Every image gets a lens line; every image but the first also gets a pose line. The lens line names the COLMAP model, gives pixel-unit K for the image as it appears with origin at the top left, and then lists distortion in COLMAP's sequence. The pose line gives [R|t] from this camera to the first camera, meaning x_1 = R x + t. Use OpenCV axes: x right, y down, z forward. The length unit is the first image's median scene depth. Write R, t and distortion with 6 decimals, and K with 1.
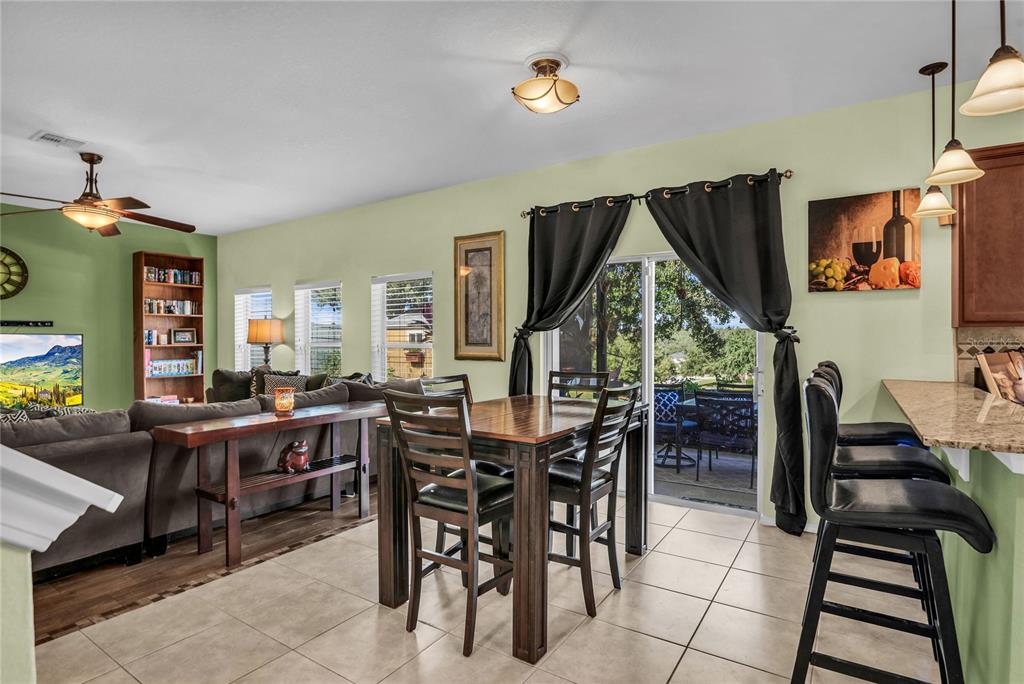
lens RADIAL K [[539.1, 0, 514.3], [0, 539.1, 336.3], [0, 0, 1]] dist [-0.003937, -0.001953]
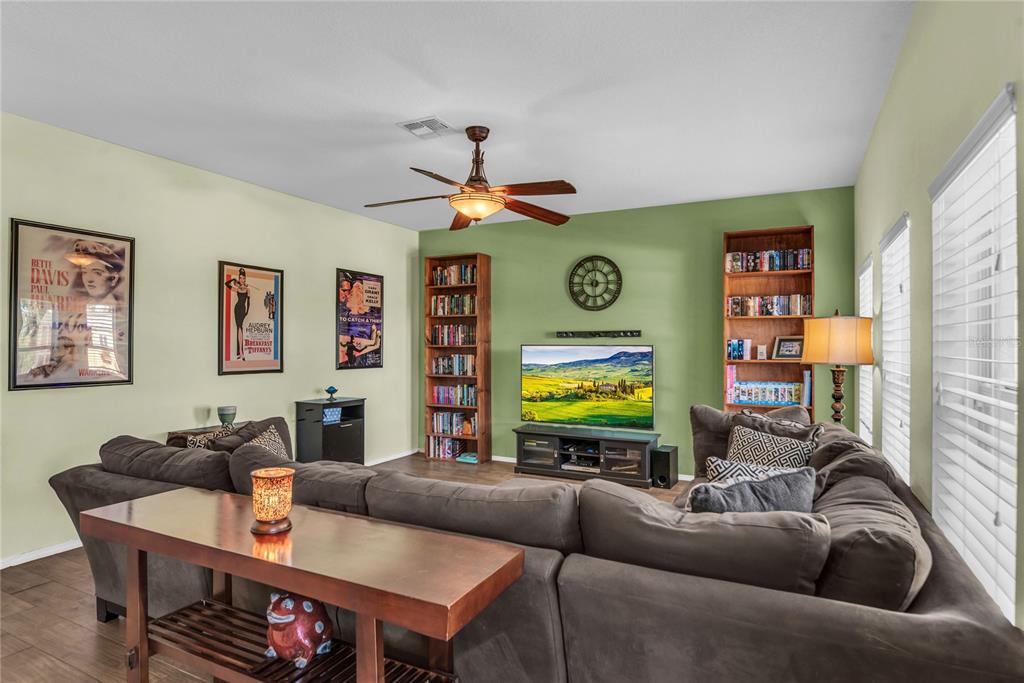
lens RADIAL K [[568.0, 0, 511.6], [0, 568.0, 342.2], [0, 0, 1]] dist [0.000343, 0.000069]
pose [[0.109006, 0.001395, -0.994040, 0.053091], [0.001554, 0.999998, 0.001574, -0.009154], [0.994040, -0.001716, 0.109004, 0.603408]]
